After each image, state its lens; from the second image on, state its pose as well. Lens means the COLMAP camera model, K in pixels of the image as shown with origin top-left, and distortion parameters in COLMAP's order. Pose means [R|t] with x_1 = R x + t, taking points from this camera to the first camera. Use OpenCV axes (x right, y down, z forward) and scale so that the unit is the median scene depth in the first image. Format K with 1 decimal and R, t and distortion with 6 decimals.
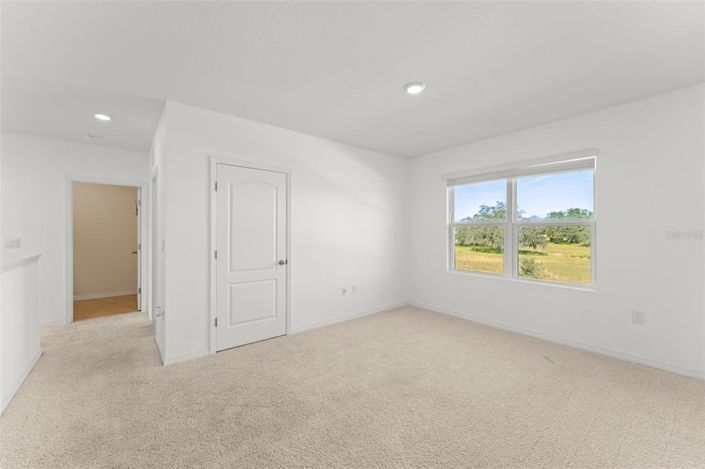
lens RADIAL K [[279.8, 0, 350.1], [0, 279.8, 232.2], [0, 0, 1]] dist [-0.000099, -0.000005]
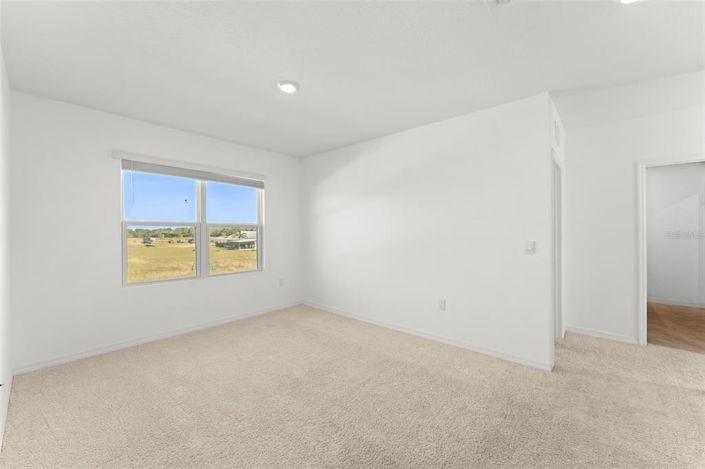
lens RADIAL K [[279.8, 0, 350.1], [0, 279.8, 232.2], [0, 0, 1]] dist [-0.000099, -0.000005]
pose [[-0.163573, -0.005144, 0.986518, -0.531298], [0.004427, 0.999973, 0.005948, -0.004331], [-0.986521, 0.005340, -0.163545, 0.638877]]
